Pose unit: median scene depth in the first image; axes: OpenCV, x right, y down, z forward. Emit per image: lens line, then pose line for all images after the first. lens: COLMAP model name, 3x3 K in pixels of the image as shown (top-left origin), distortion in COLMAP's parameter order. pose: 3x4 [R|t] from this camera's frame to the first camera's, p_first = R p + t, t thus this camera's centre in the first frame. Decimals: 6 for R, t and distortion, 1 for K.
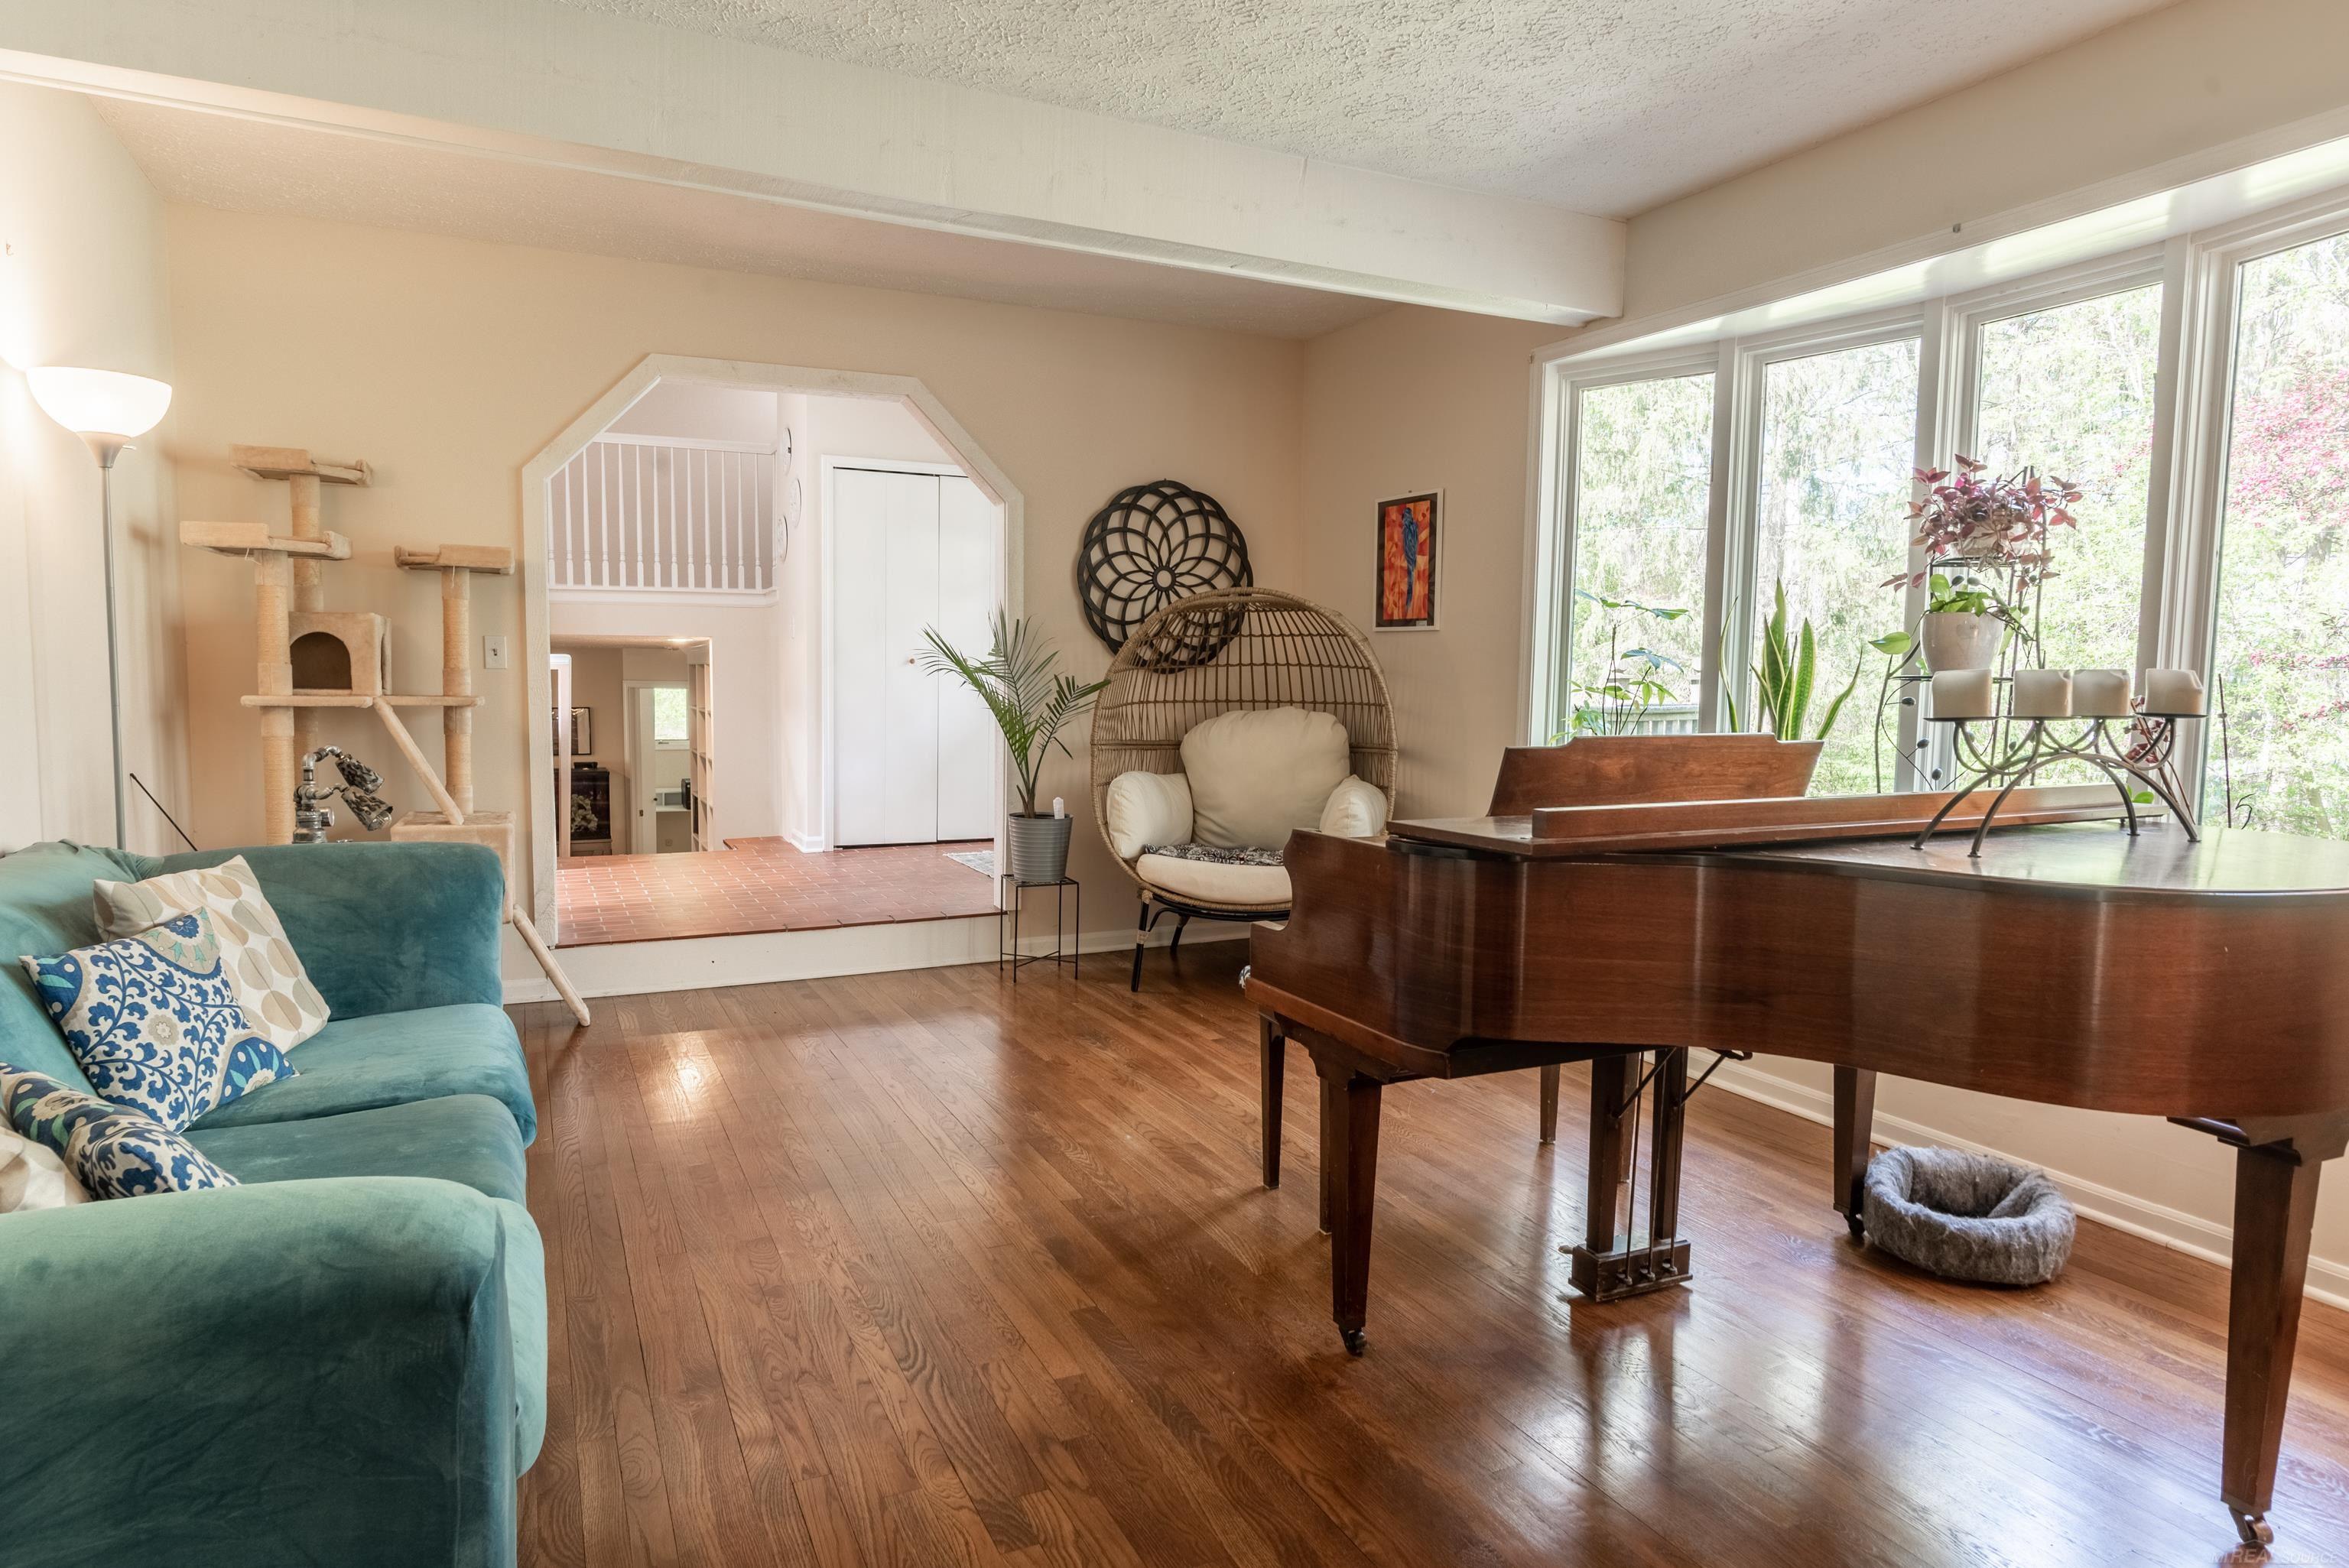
lens RADIAL K [[1348.9, 0, 1178.5], [0, 1348.9, 787.5], [0, 0, 1]] dist [-0.002028, -0.000747]
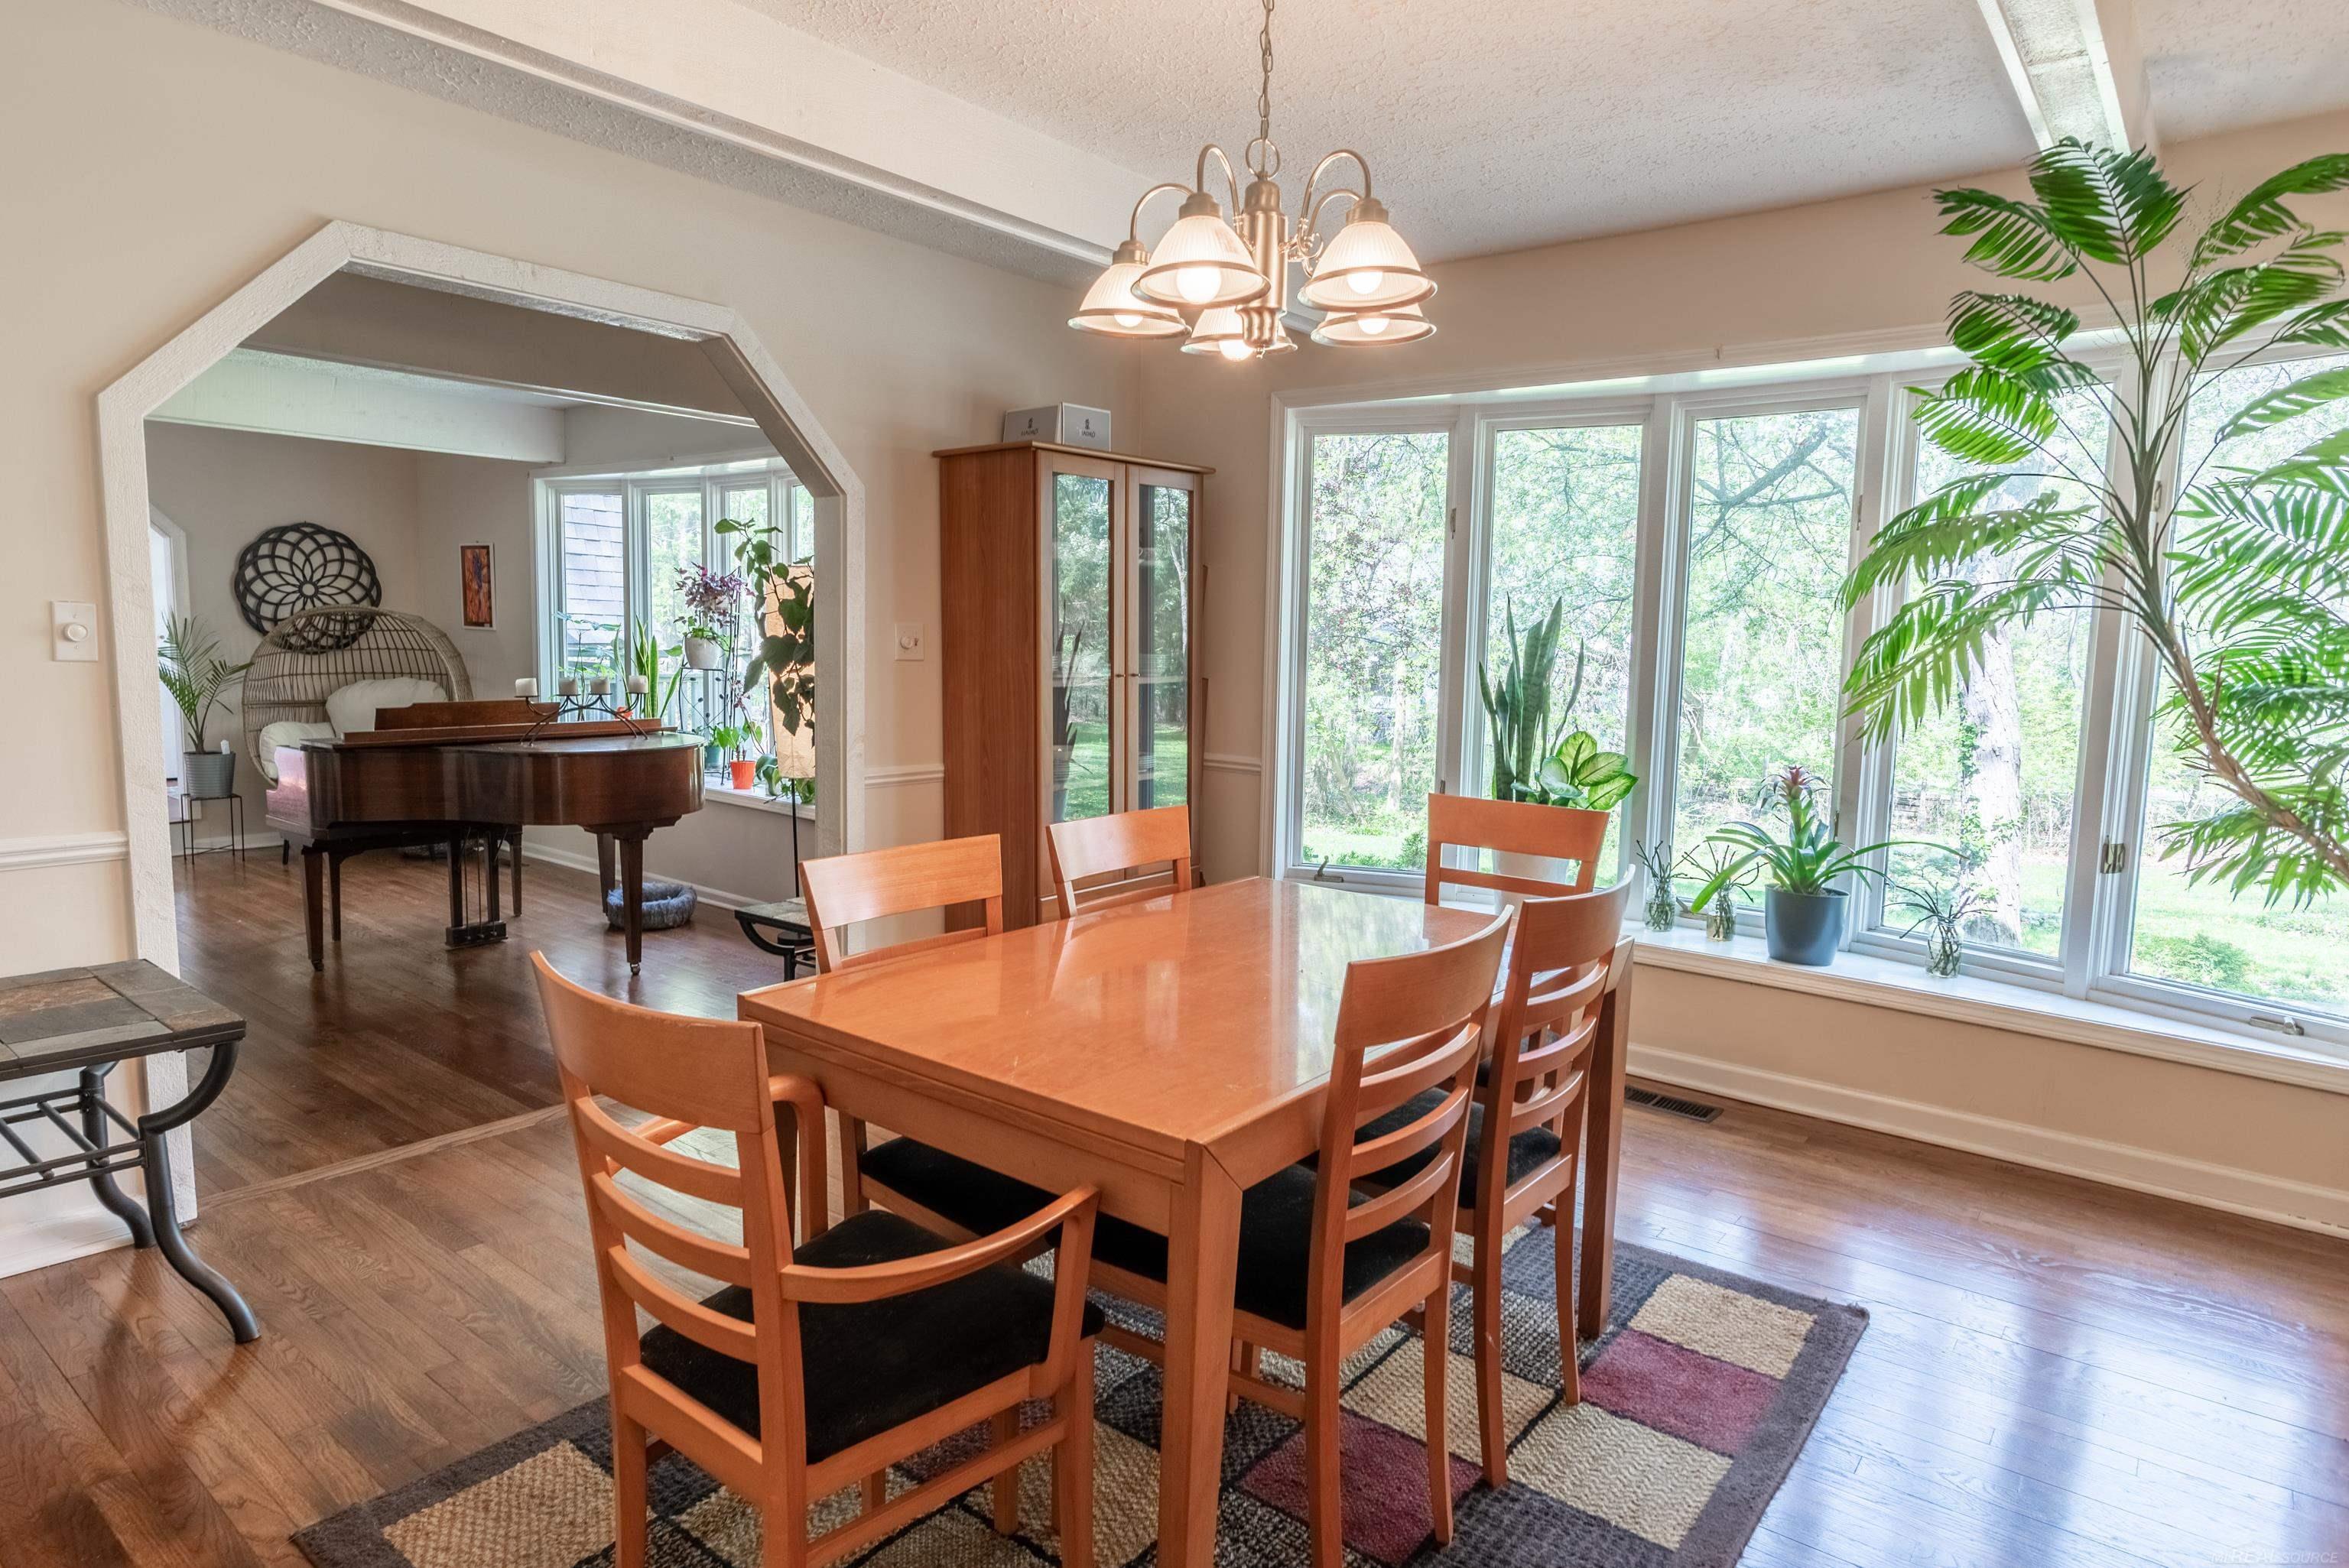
lens RADIAL K [[1348.9, 0, 1167.5], [0, 1348.9, 776.2], [0, 0, 1]] dist [-0.002028, -0.000747]
pose [[0.904179, -0.042850, 0.425000, 0.204845], [0.030989, 0.998914, 0.034786, 0.025599], [-0.426029, -0.018282, 0.904525, -0.731358]]
